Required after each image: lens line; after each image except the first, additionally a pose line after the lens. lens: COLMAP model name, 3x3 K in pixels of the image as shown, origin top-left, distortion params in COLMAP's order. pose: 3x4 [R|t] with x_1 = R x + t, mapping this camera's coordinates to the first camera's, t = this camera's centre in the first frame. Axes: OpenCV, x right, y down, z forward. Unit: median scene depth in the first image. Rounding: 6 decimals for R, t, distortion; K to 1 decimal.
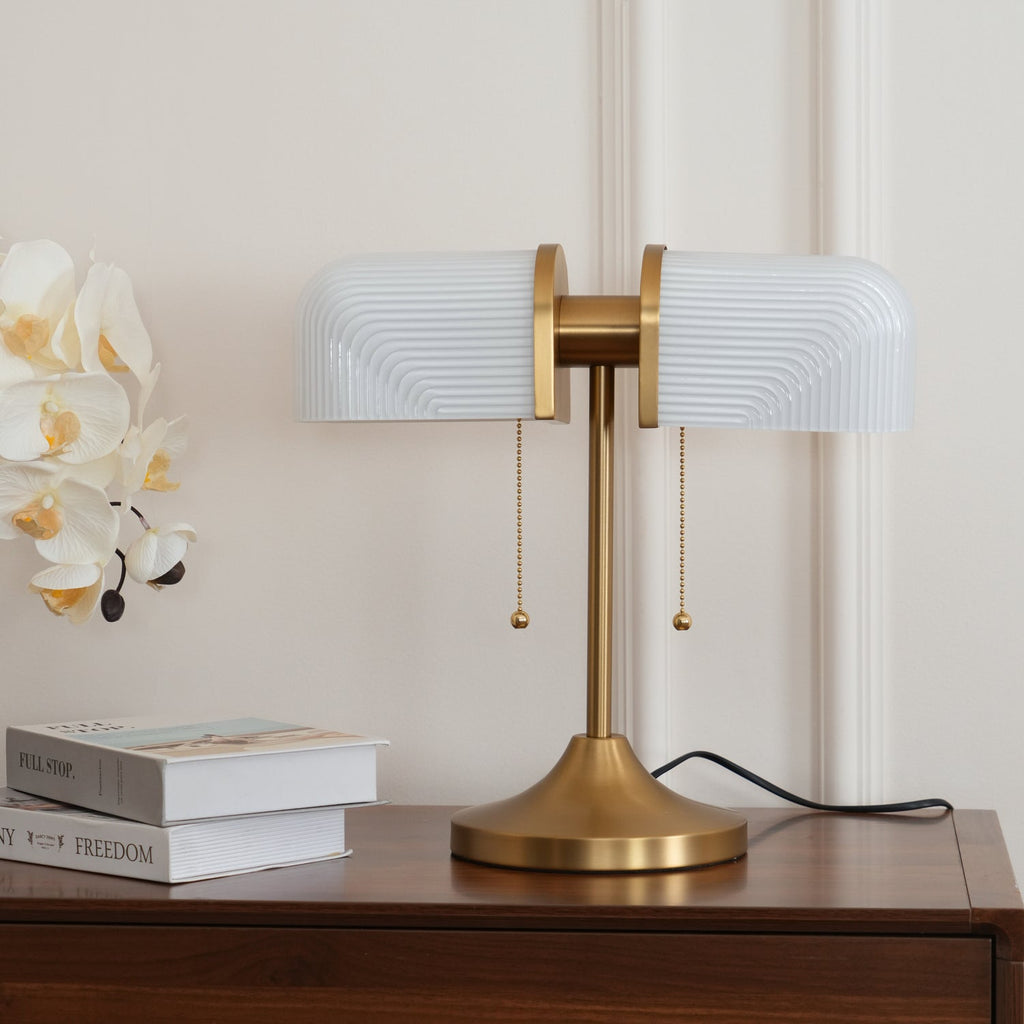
lens RADIAL K [[3413.7, 0, 512.0], [0, 3413.7, 512.0], [0, 0, 1]] dist [0.038371, -0.524218]
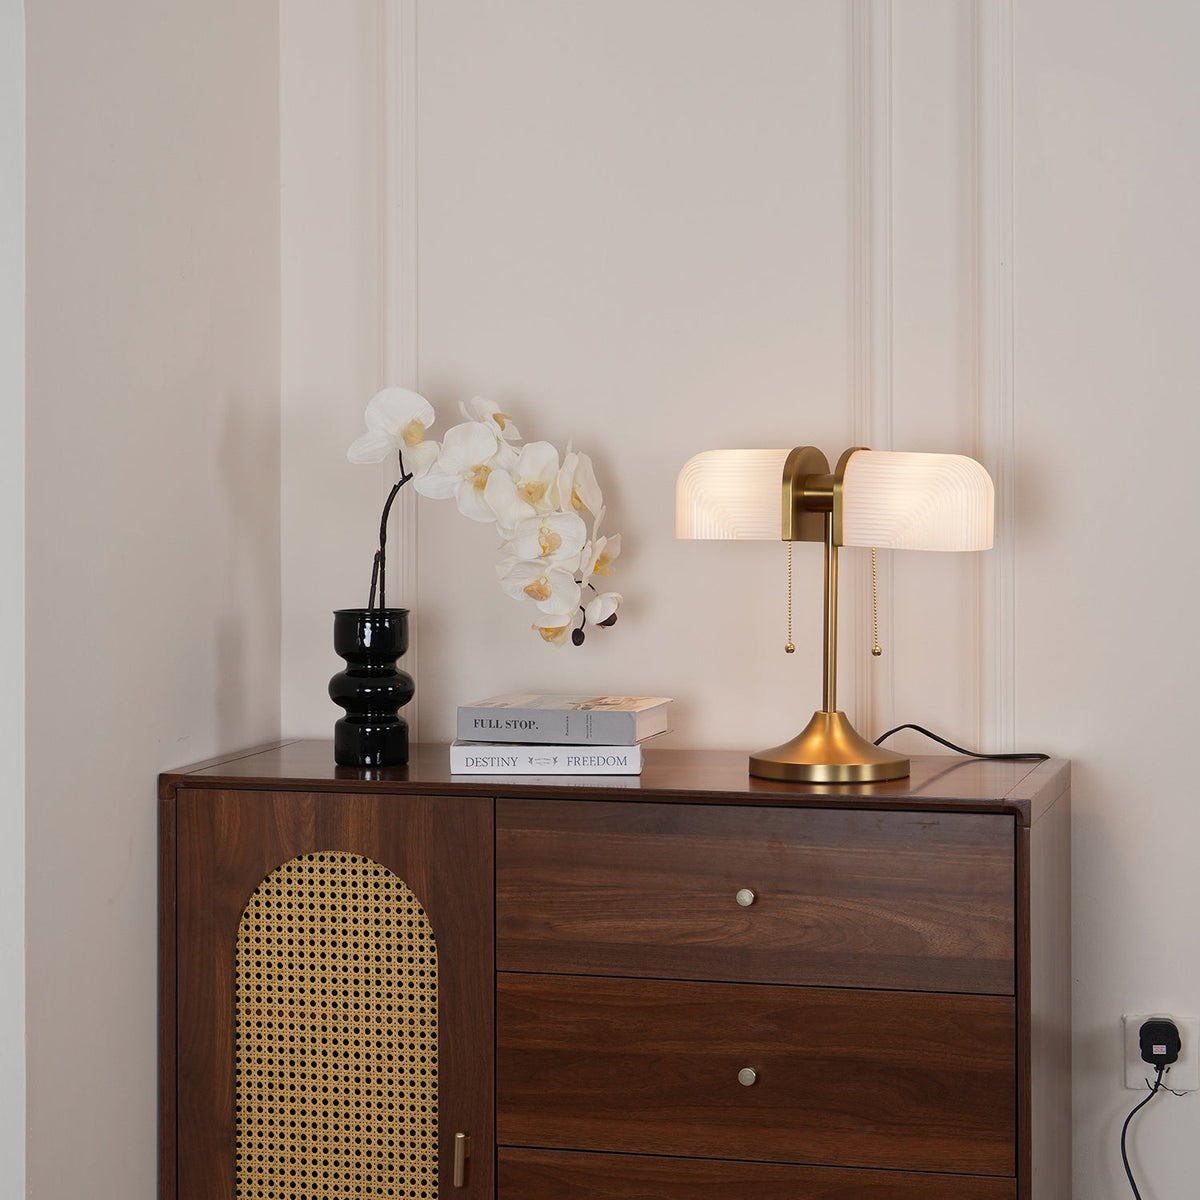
lens RADIAL K [[3035.5, 0, 601.6], [0, 3035.5, 549.4], [0, 0, 1]] dist [0.046514, 0.076426]
pose [[0.988049, 0.008272, -0.153918, 0.159183], [-0.008875, 0.999955, -0.003230, -0.015680], [0.153884, 0.004557, 0.988078, -0.668457]]
